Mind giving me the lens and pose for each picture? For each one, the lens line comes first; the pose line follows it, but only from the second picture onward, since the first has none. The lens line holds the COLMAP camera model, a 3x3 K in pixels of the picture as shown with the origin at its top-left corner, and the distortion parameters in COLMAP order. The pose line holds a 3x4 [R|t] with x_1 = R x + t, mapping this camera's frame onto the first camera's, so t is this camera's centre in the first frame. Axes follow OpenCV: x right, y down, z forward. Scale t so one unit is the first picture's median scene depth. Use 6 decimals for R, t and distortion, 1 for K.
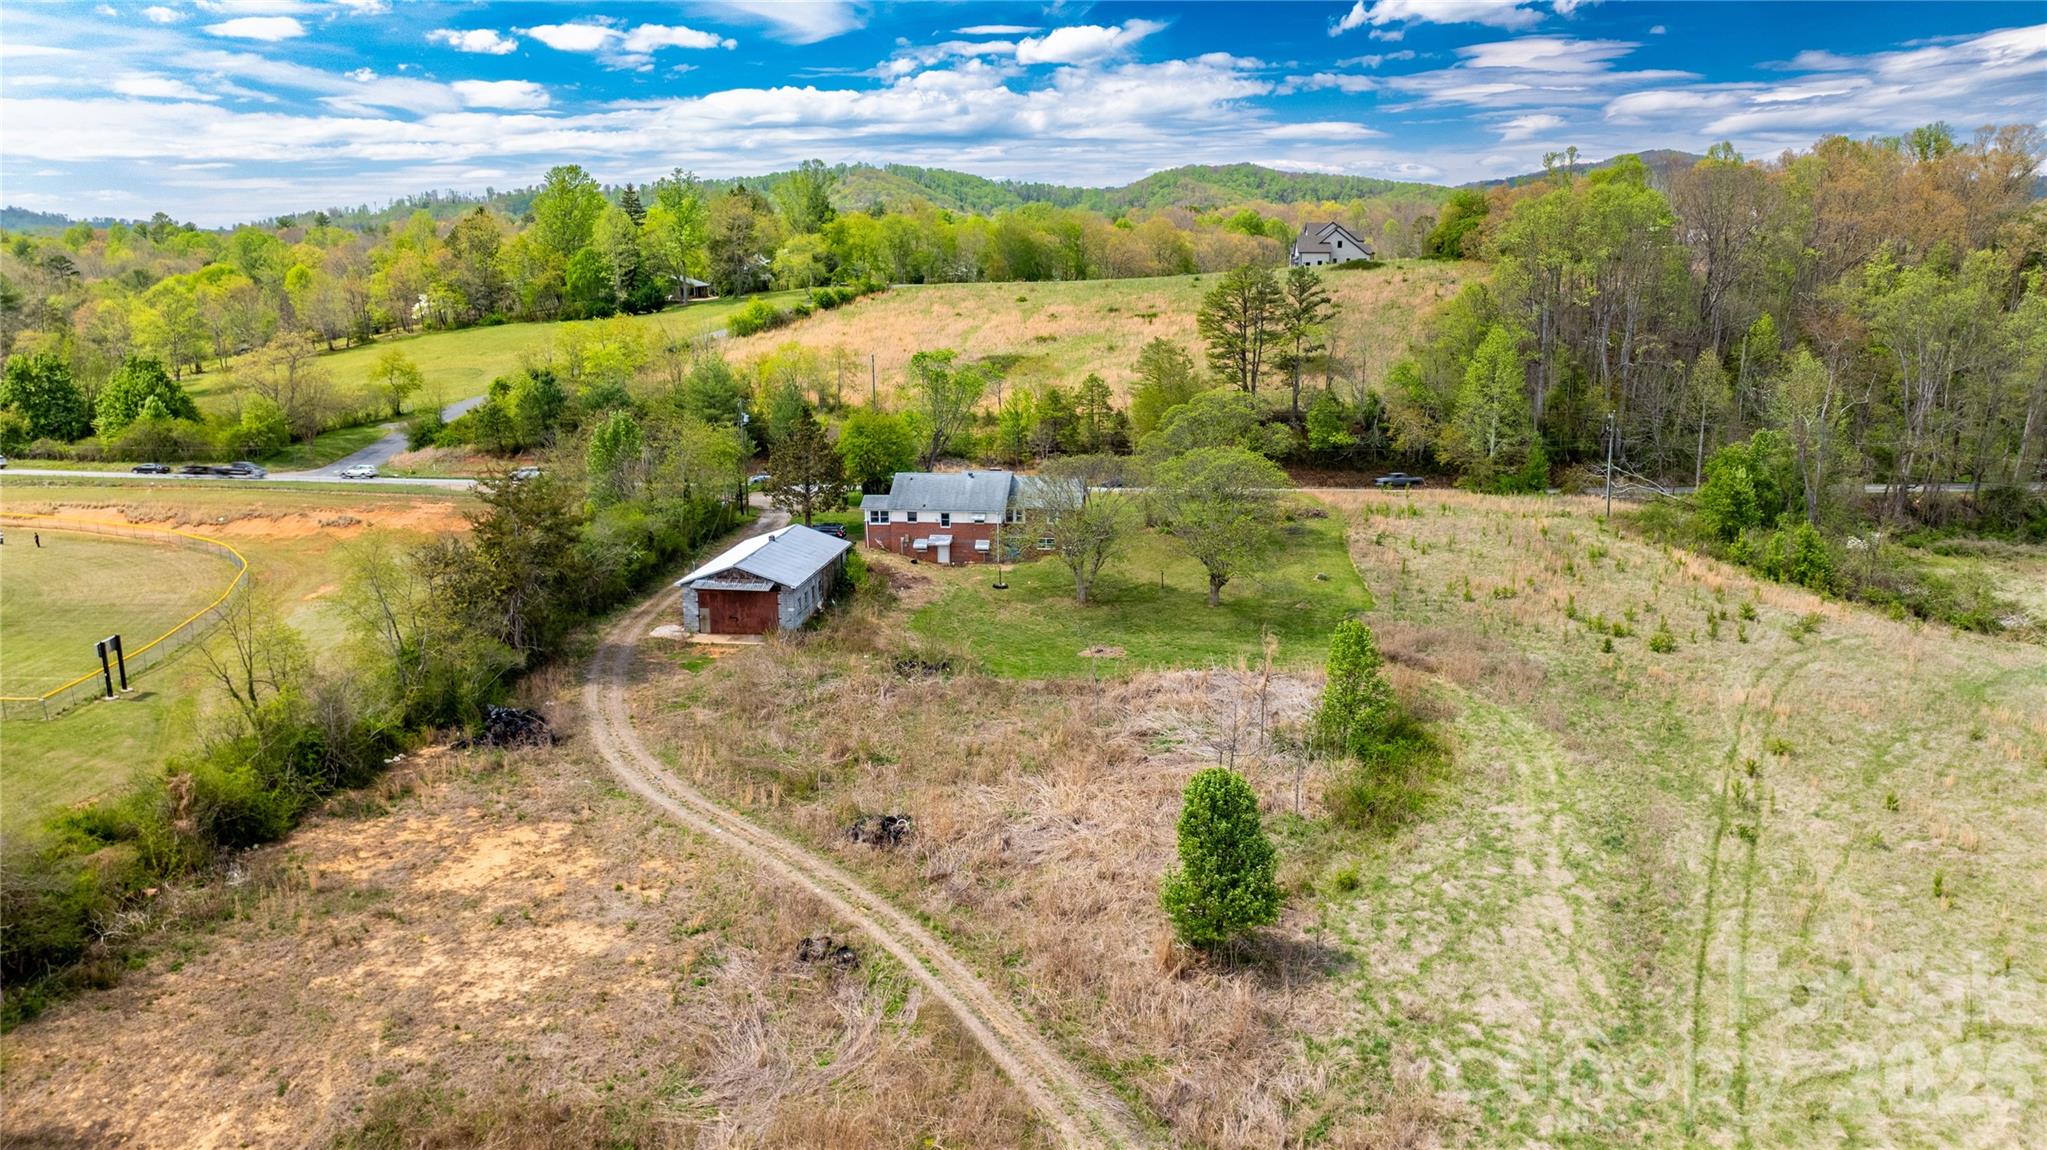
lens RADIAL K [[1438.0, 0, 1023.5], [0, 1438.0, 575.0], [0, 0, 1]] dist [-0.004477, -0.036679]
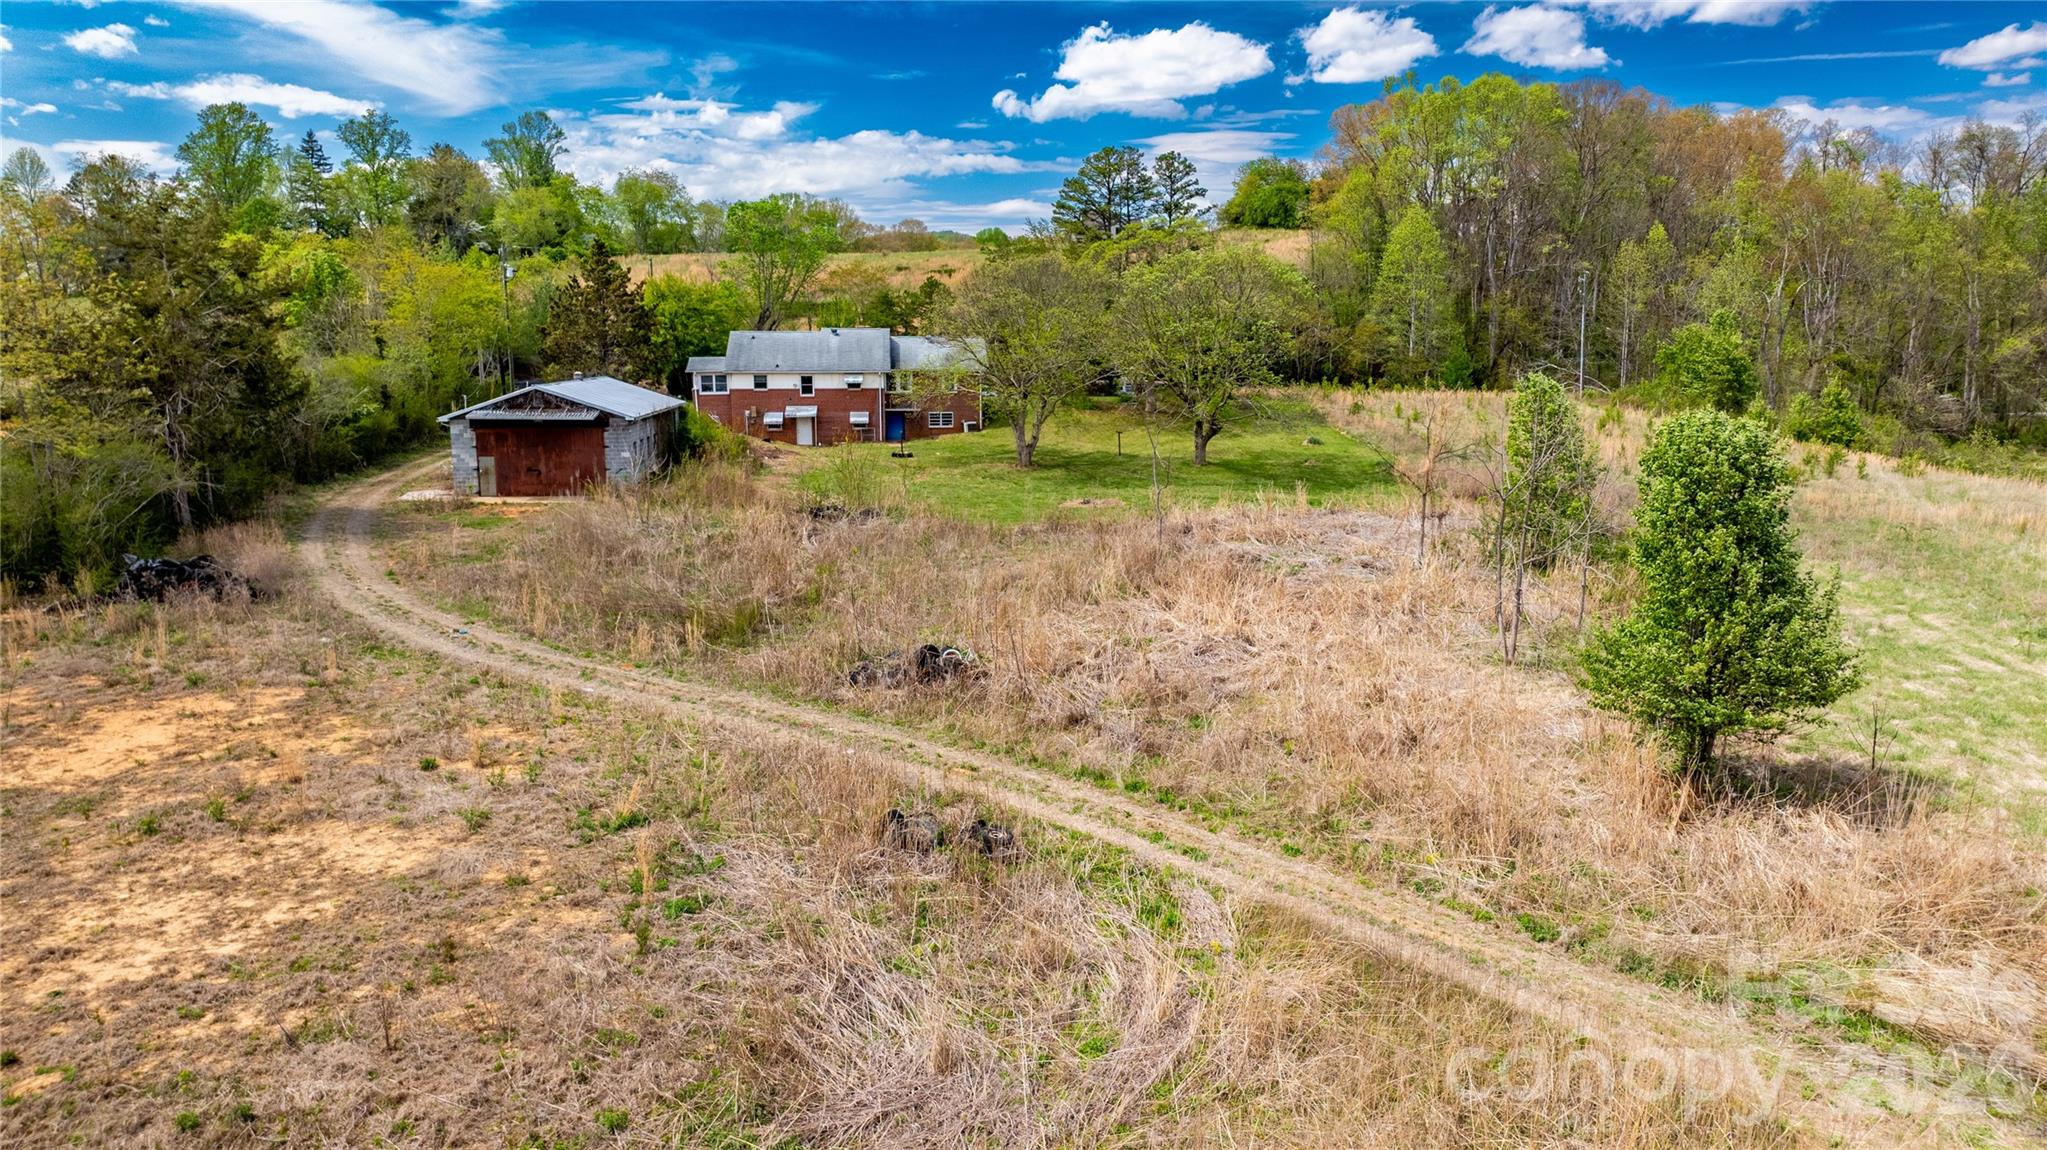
lens RADIAL K [[1448.4, 0, 1023.5], [0, 1448.4, 575.0], [0, 0, 1]] dist [-0.041082, 0.052218]
pose [[0.979331, -0.029235, 0.200140, -0.127346], [0.039409, 0.998115, -0.047041, 0.128449], [-0.198387, 0.053957, 0.978637, 0.345102]]
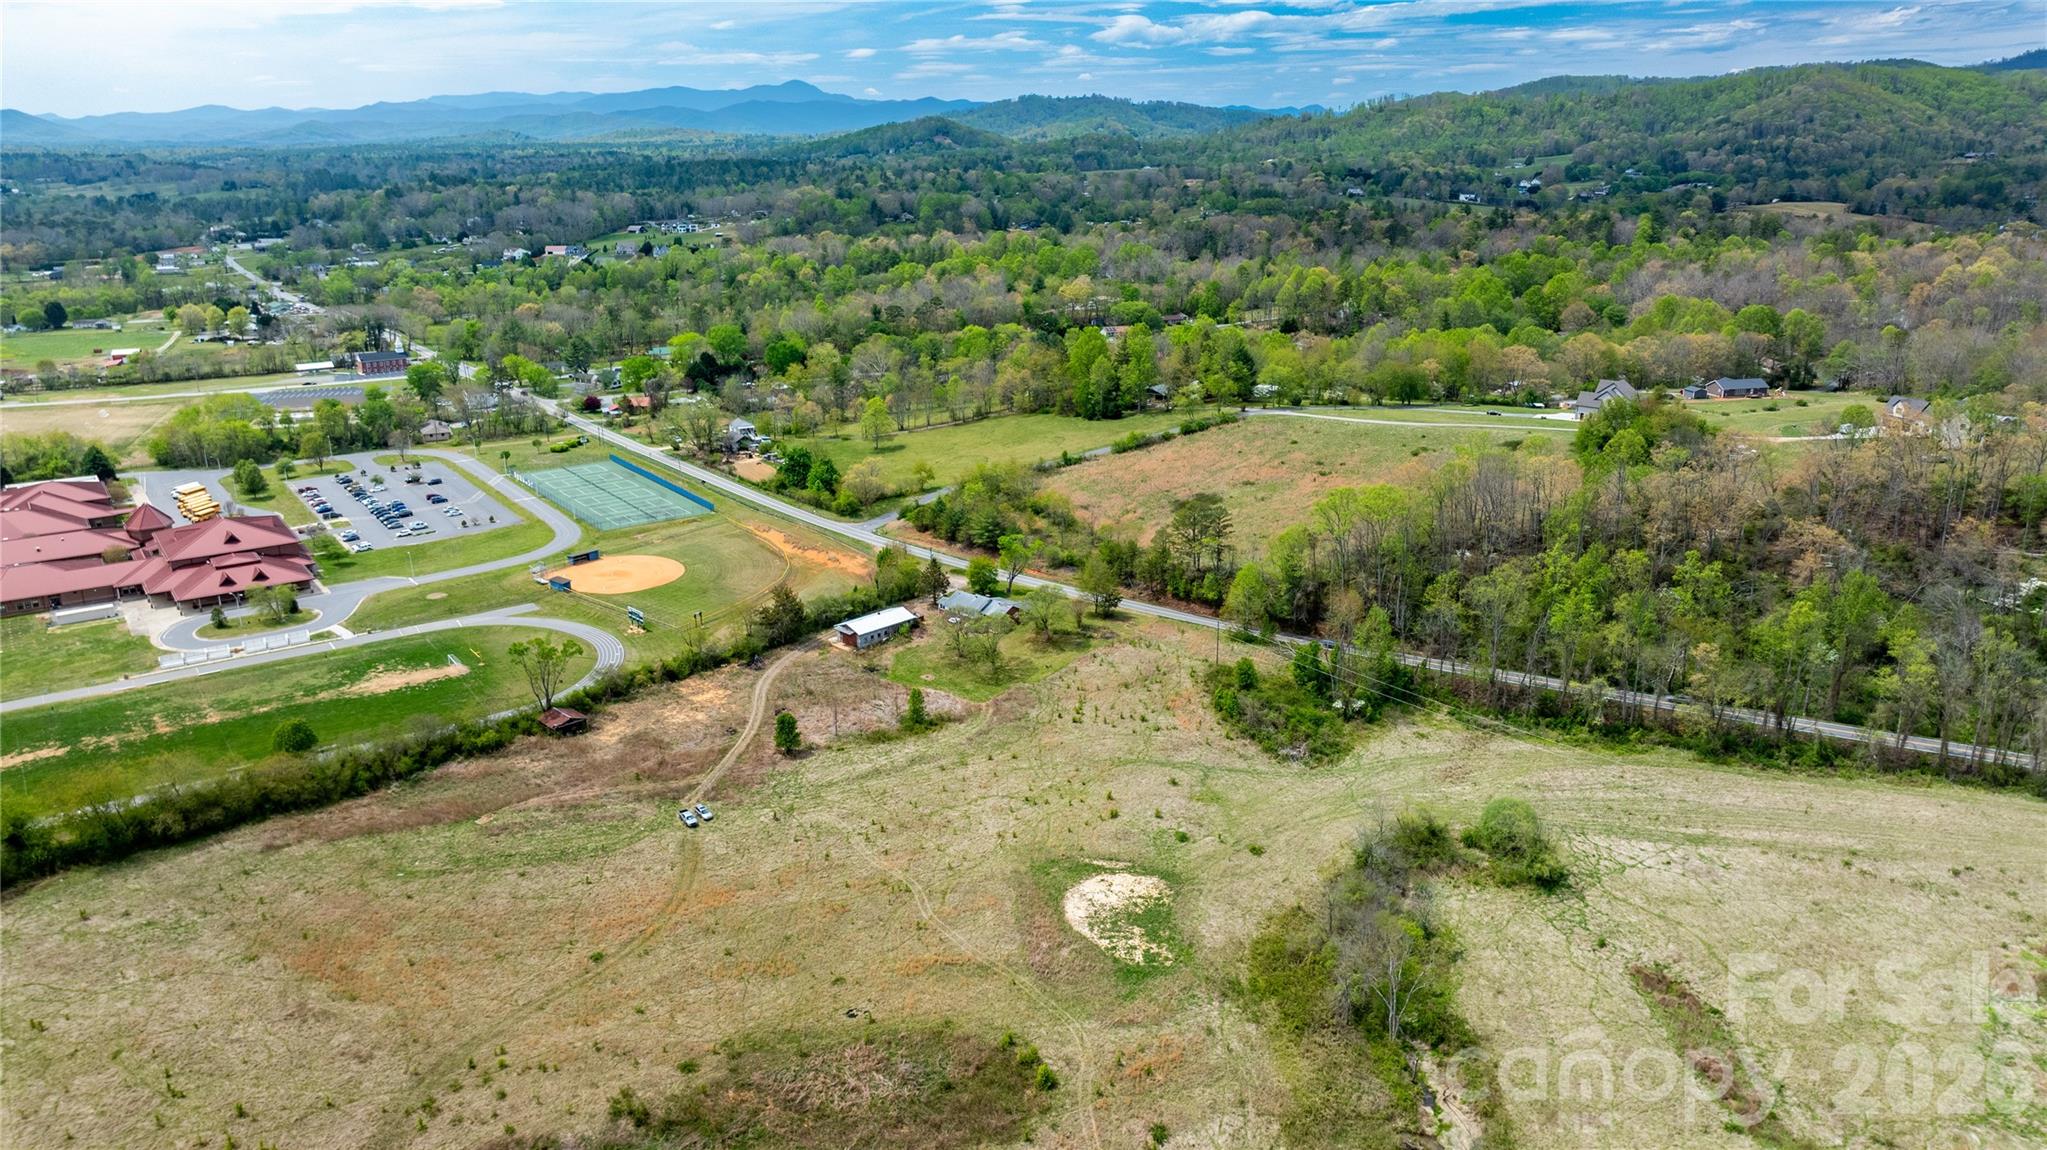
lens RADIAL K [[1445.7, 0, 1023.5], [0, 1445.7, 575.0], [0, 0, 1]] dist [-0.010884, -0.001168]
pose [[0.790693, 0.181607, -0.584657, 2.083558], [-0.127882, 0.982917, 0.132368, -0.624598], [0.598708, -0.029895, 0.800409, -1.391082]]
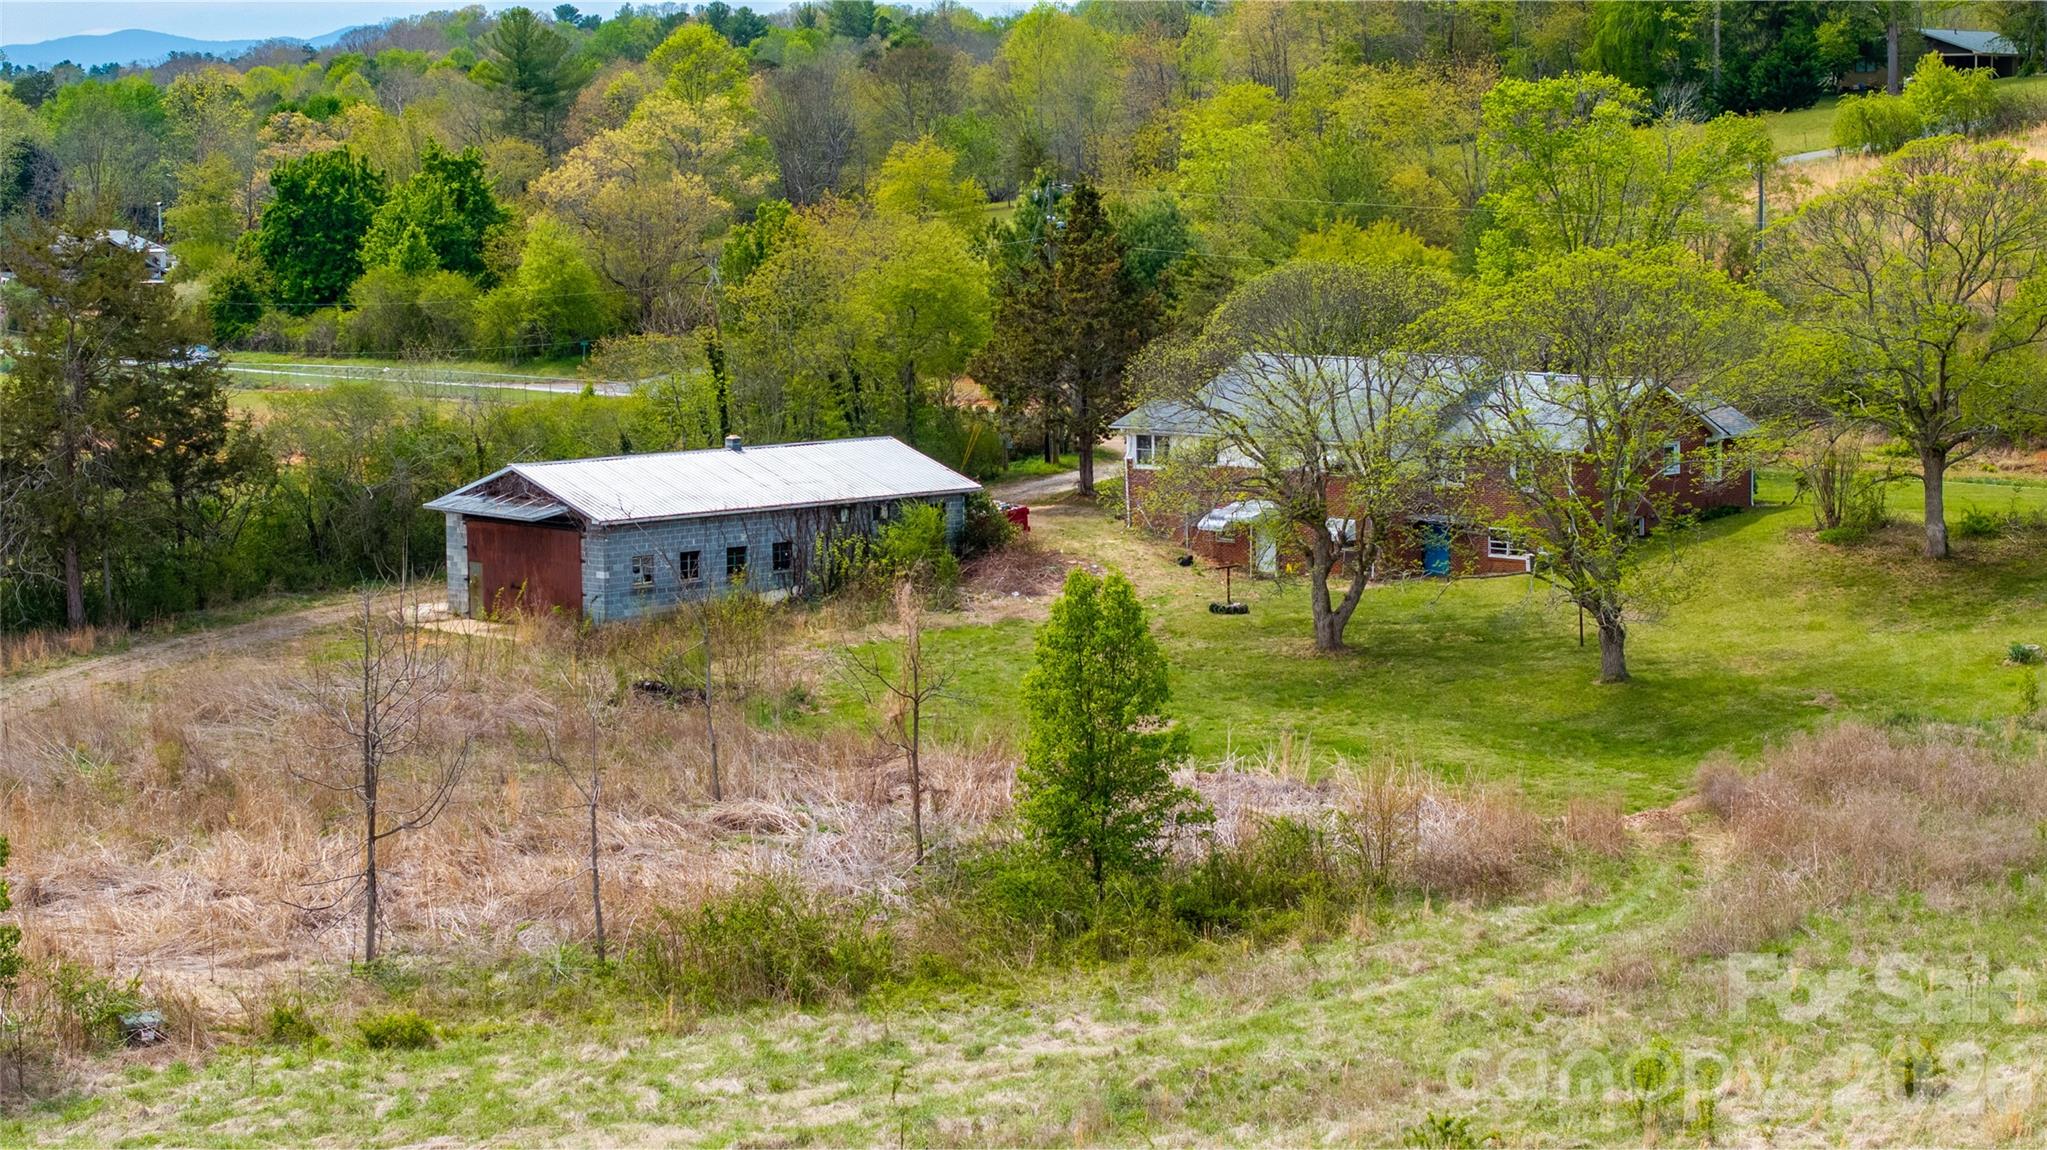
lens RADIAL K [[4111.0, 0, 1023.5], [0, 4111.0, 575.0], [0, 0, 1]] dist [-0.009497, -12.146507]
pose [[0.784690, 0.062971, -0.616681, 0.771483], [-0.129515, 0.989526, -0.063756, 0.094970], [0.606207, 0.129898, 0.784627, 0.108881]]
